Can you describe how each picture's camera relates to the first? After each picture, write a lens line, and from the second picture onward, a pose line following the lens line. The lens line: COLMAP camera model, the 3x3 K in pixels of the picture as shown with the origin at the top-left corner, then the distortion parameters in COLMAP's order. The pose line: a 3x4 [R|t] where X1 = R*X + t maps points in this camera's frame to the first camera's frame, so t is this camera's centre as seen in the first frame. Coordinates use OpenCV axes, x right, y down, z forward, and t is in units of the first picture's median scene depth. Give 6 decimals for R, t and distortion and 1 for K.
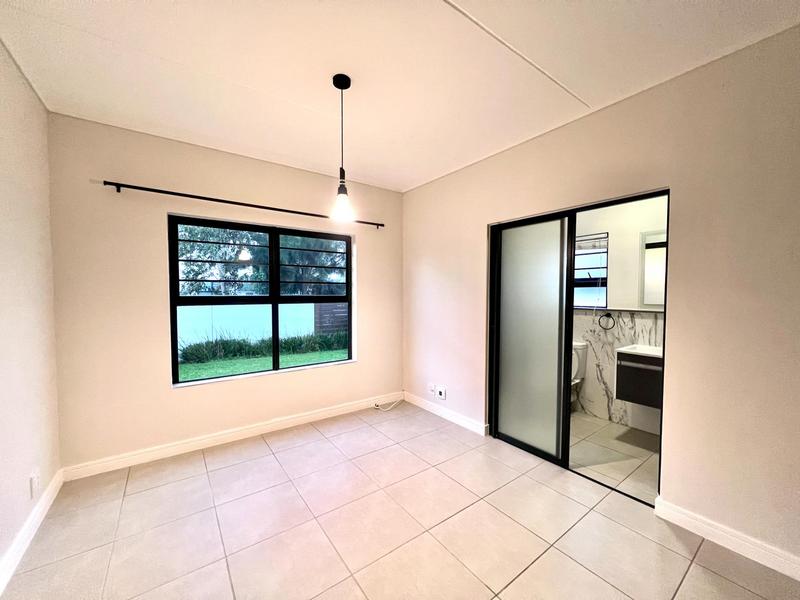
lens RADIAL K [[318.3, 0, 406.2], [0, 318.3, 297.0], [0, 0, 1]] dist [-0.001508, 0.000293]
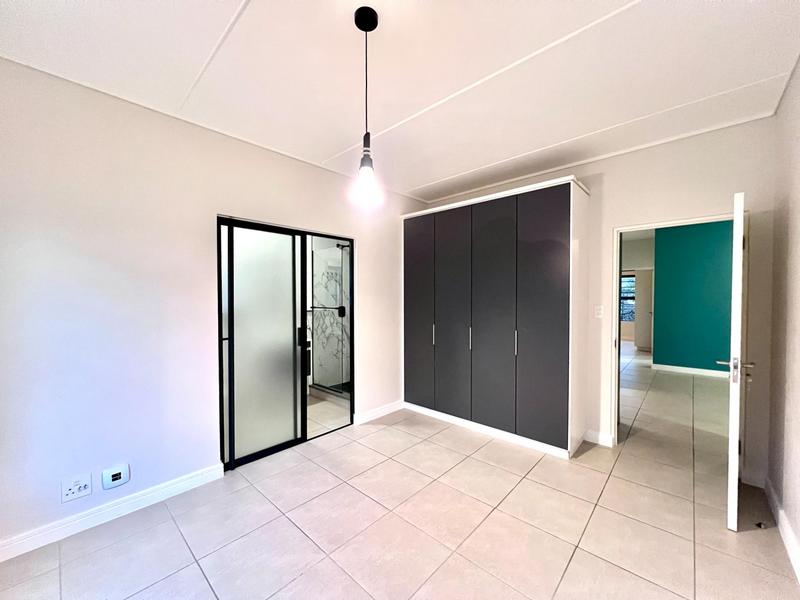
lens RADIAL K [[318.3, 0, 401.3], [0, 318.3, 301.2], [0, 0, 1]] dist [-0.001508, 0.000293]
pose [[-0.196978, -0.011185, 0.980344, -0.821228], [0.012806, 0.999820, 0.013980, -0.016163], [-0.980324, 0.015308, -0.196799, 0.929503]]
